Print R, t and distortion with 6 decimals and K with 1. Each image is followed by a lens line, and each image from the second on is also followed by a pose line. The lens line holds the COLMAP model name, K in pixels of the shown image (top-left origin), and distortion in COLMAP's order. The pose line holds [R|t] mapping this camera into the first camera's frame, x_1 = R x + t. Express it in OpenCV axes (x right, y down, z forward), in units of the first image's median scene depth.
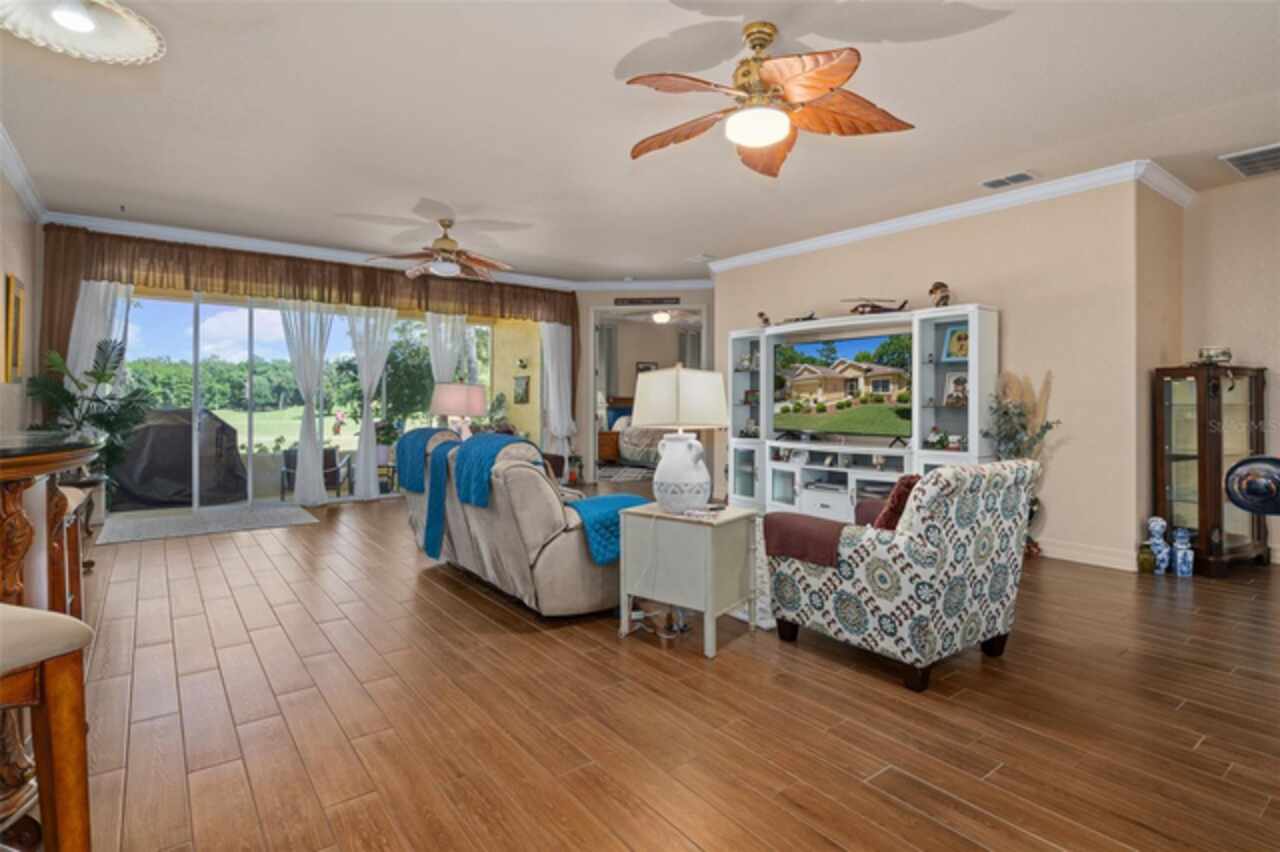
lens RADIAL K [[643.0, 0, 643.8], [0, 643.0, 399.5], [0, 0, 1]] dist [0.001929, 0.000344]
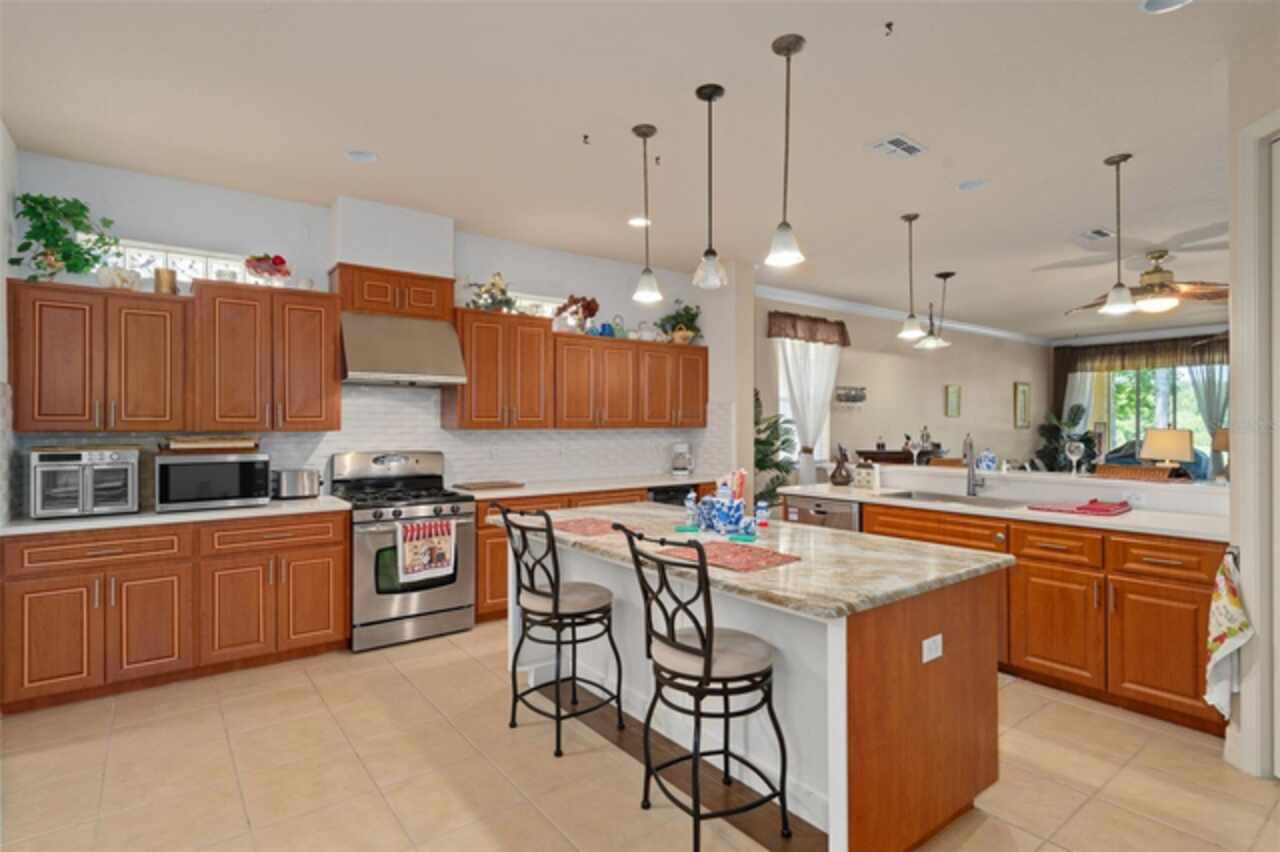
lens RADIAL K [[645.7, 0, 639.8], [0, 645.7, 422.8], [0, 0, 1]] dist [0.006284, 0.000166]
pose [[-0.005387, -0.007322, -0.999959, 0.957054], [0.004468, 0.999963, -0.007346, -0.027723], [0.999976, -0.004507, -0.005354, -0.235850]]
